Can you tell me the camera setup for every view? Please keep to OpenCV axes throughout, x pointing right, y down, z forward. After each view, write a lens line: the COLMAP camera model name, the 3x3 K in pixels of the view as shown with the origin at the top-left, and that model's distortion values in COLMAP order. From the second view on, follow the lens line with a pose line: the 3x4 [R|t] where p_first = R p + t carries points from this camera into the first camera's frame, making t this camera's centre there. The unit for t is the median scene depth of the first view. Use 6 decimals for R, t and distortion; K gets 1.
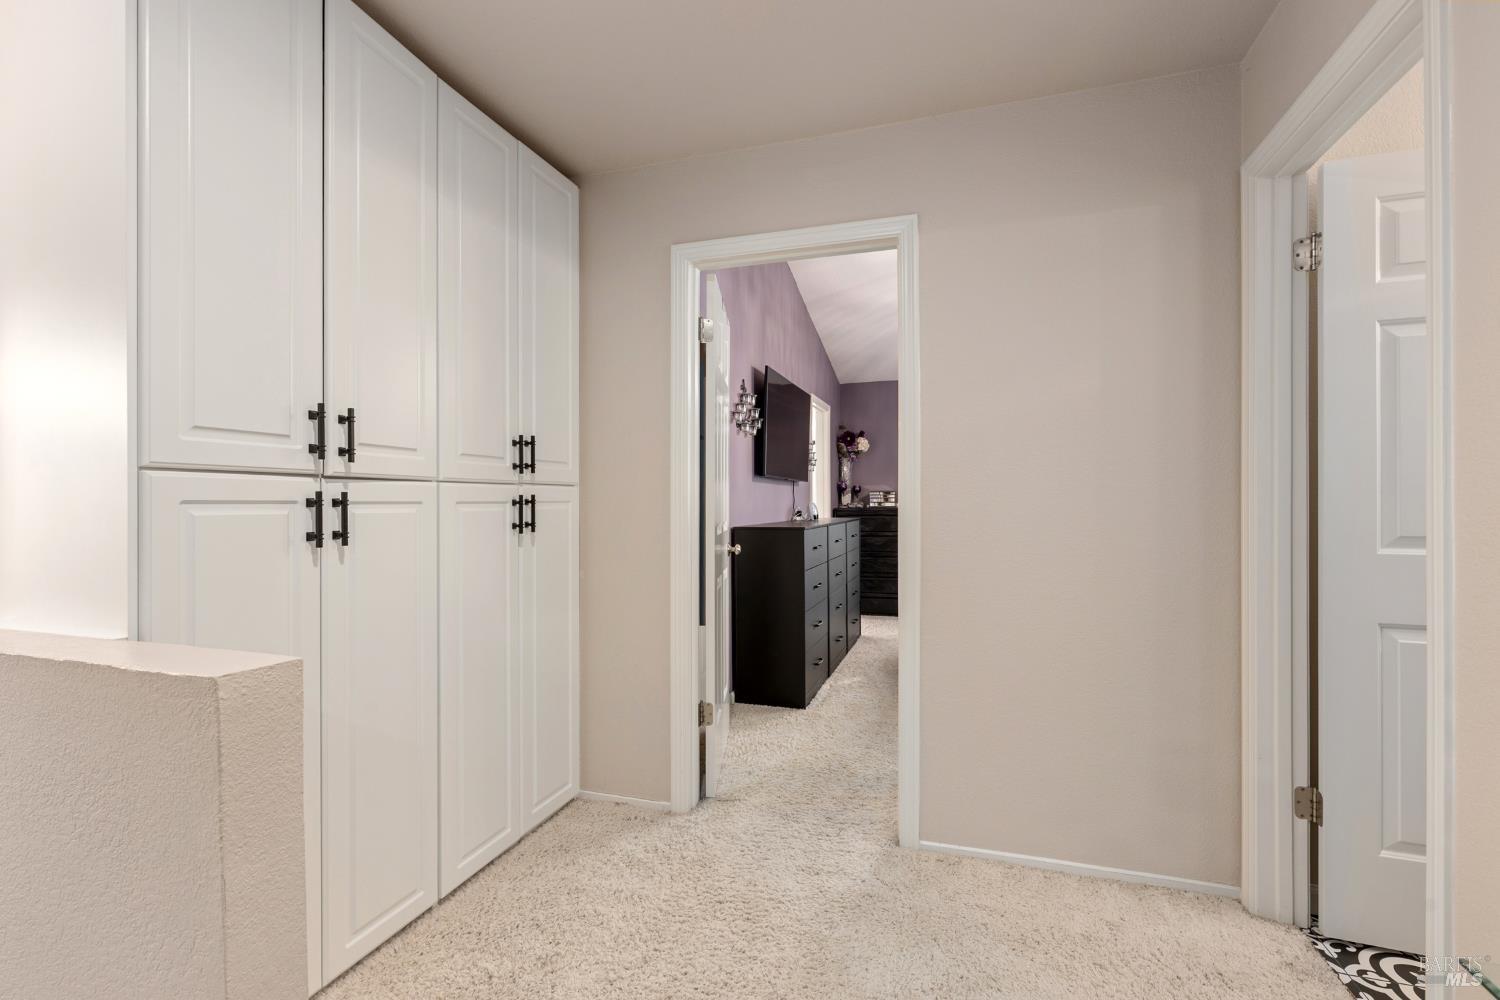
lens RADIAL K [[672.7, 0, 752.4], [0, 672.7, 501.8], [0, 0, 1]] dist [-0.002435, 0.000000]
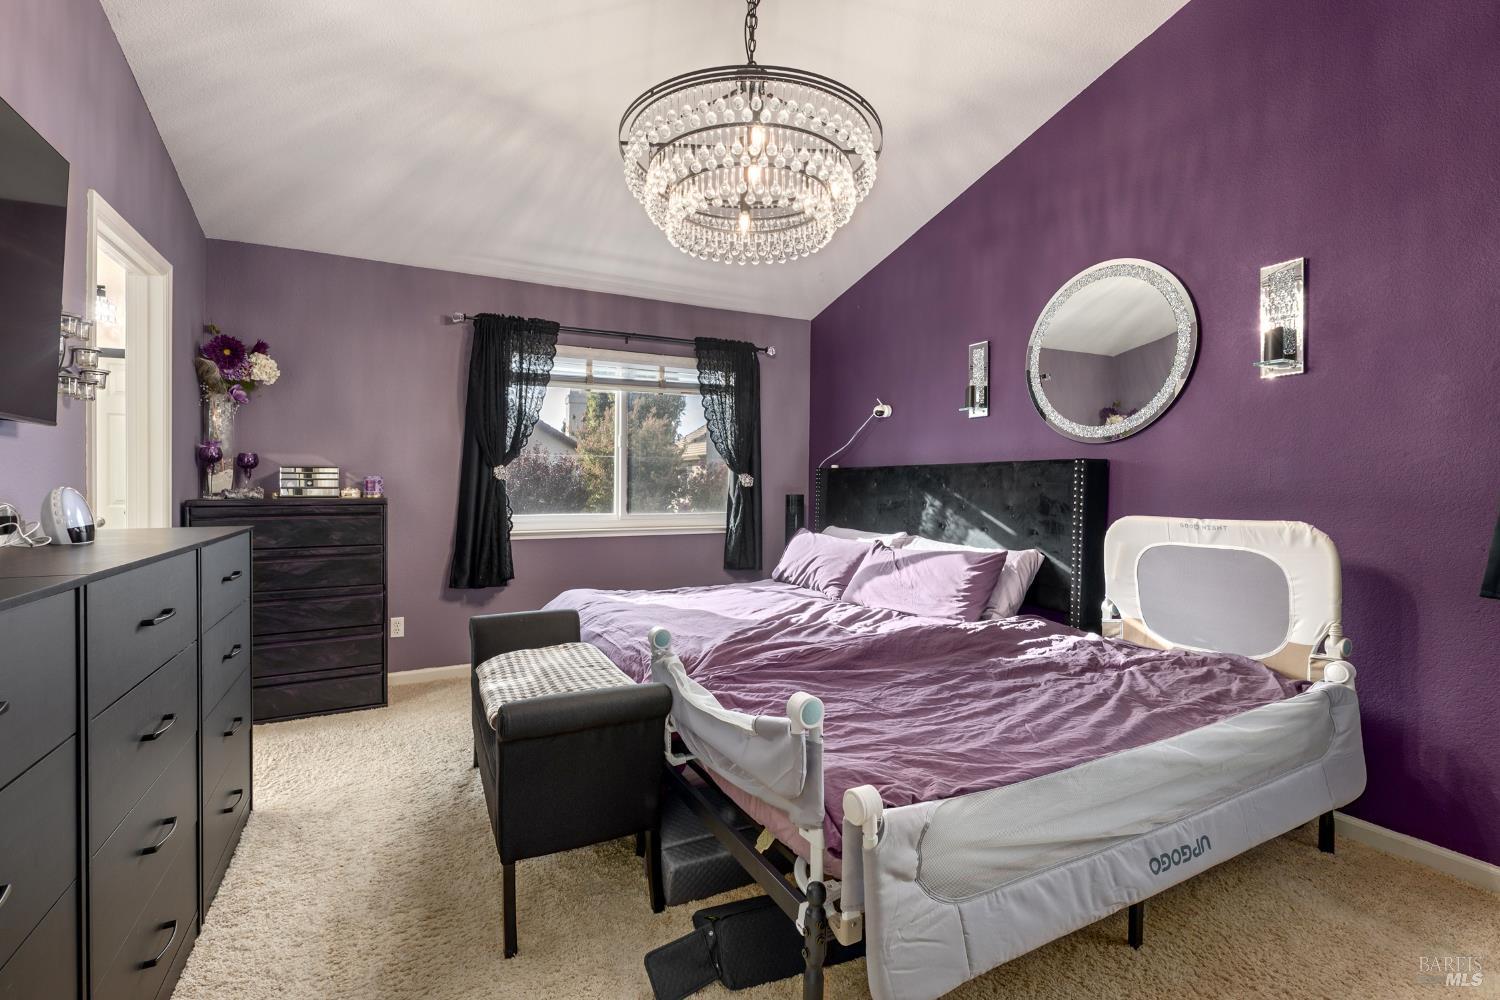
lens RADIAL K [[672.7, 0, 758.2], [0, 672.7, 490.8], [0, 0, 1]] dist [-0.002435, 0.000000]
pose [[0.698954, 0.006317, 0.715138, 0.067190], [-0.009985, 0.999950, 0.000927, -0.001110], [-0.715097, -0.007788, 0.698982, 0.402594]]
